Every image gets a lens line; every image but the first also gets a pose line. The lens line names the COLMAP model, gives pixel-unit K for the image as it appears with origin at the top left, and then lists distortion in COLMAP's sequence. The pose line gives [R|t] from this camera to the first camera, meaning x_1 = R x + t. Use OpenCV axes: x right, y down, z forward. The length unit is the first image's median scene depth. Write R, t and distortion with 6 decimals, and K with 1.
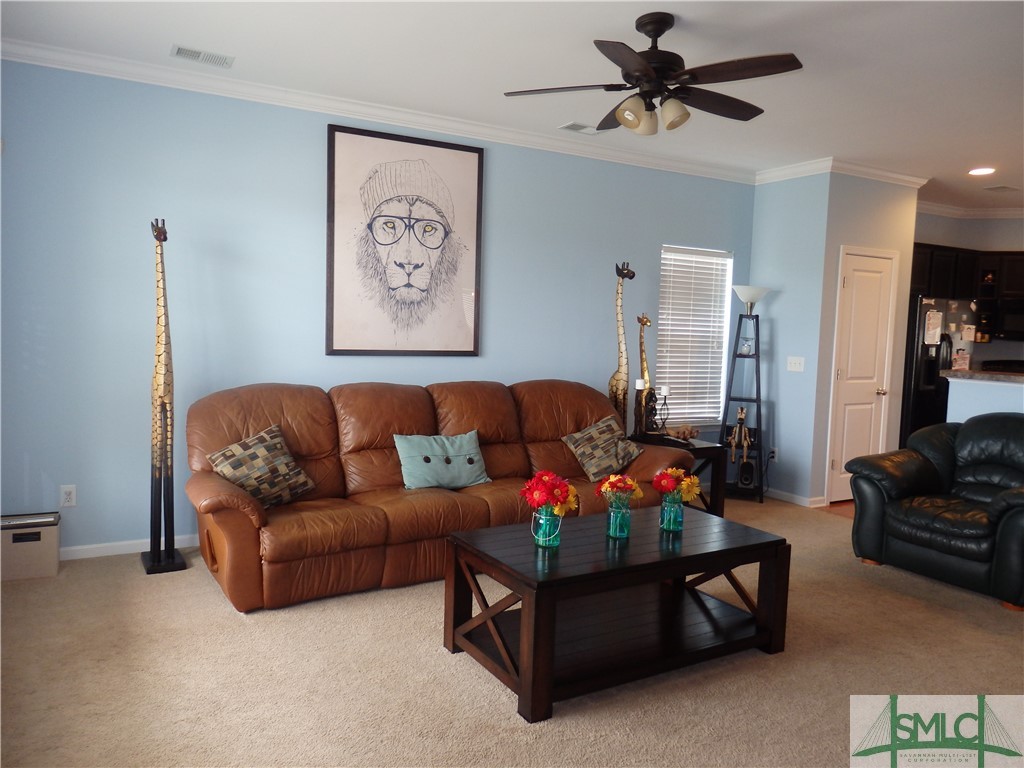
lens RADIAL K [[768.6, 0, 512.0], [0, 768.6, 384.0], [0, 0, 1]] dist [0.000324, 0.001765]
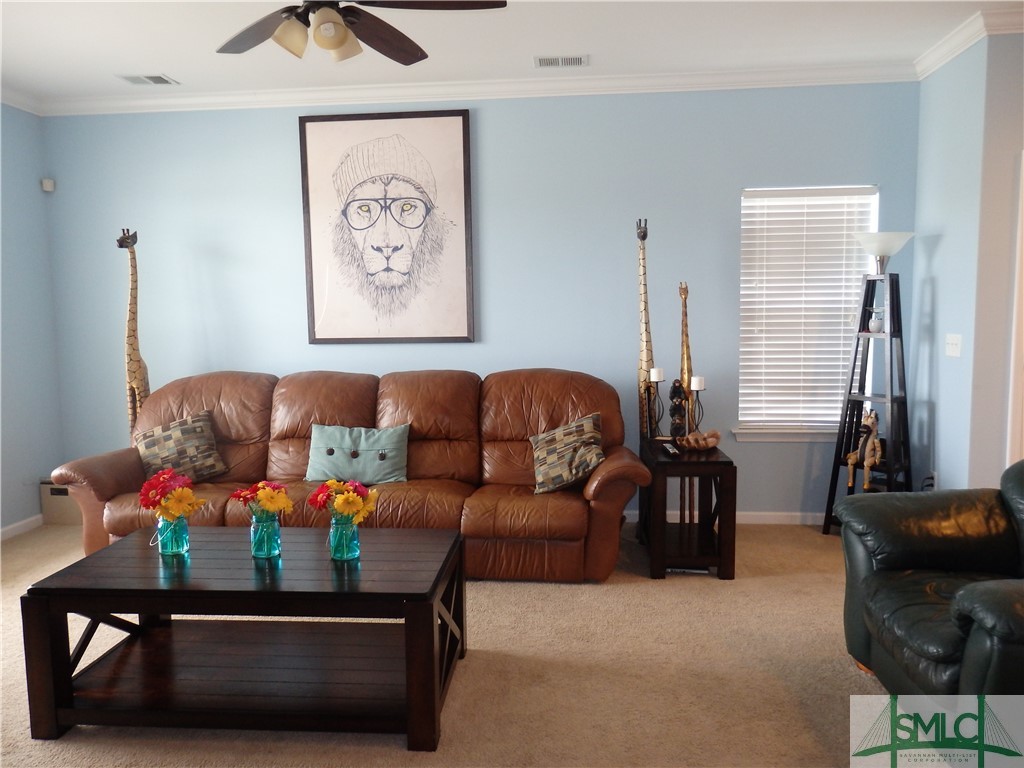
lens RADIAL K [[768.6, 0, 512.0], [0, 768.6, 384.0], [0, 0, 1]] dist [0.000324, 0.001765]
pose [[0.811311, 0.015268, -0.584415, 0.555540], [-0.005301, 0.999810, 0.018761, -0.004650], [0.584590, -0.012123, 0.811238, 0.315341]]
